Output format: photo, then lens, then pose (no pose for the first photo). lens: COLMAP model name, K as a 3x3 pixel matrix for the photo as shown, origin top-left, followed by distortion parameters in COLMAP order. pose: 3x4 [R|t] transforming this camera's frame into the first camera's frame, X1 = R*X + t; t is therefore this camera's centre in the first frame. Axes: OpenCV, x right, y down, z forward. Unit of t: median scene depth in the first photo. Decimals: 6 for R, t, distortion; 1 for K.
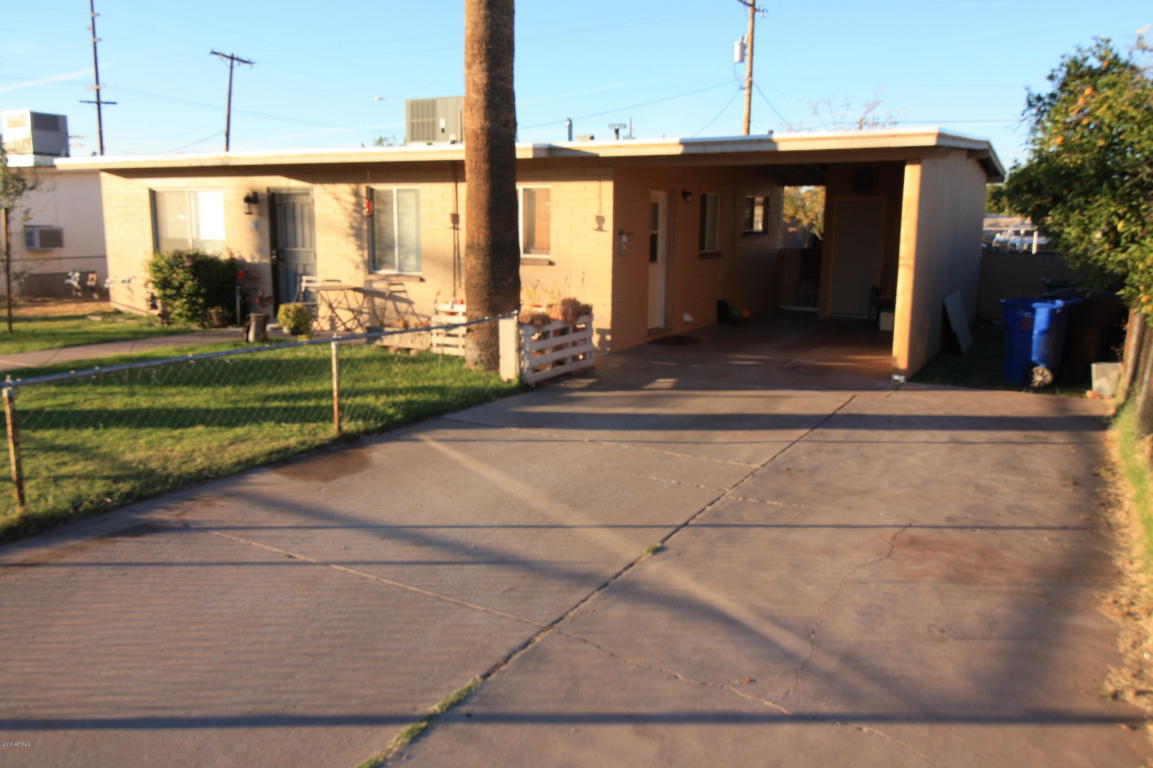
lens RADIAL K [[920.9, 0, 576.5], [0, 920.9, 384.0], [0, 0, 1]] dist [-0.003265, 0.000665]
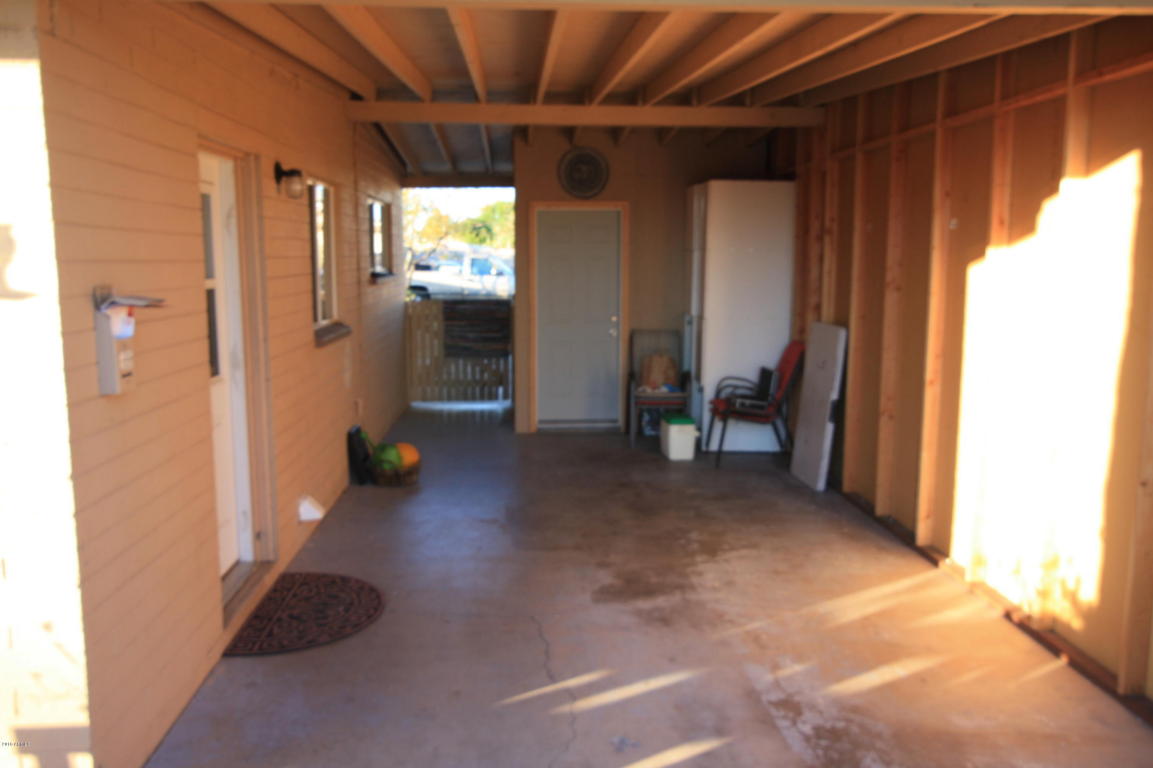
lens RADIAL K [[920.9, 0, 576.5], [0, 920.9, 384.0], [0, 0, 1]] dist [-0.003265, 0.000665]
pose [[0.850140, -0.082856, 0.519996, 0.023877], [0.100825, 0.994884, -0.006315, -0.110716], [-0.516813, 0.057797, 0.854145, 0.634887]]
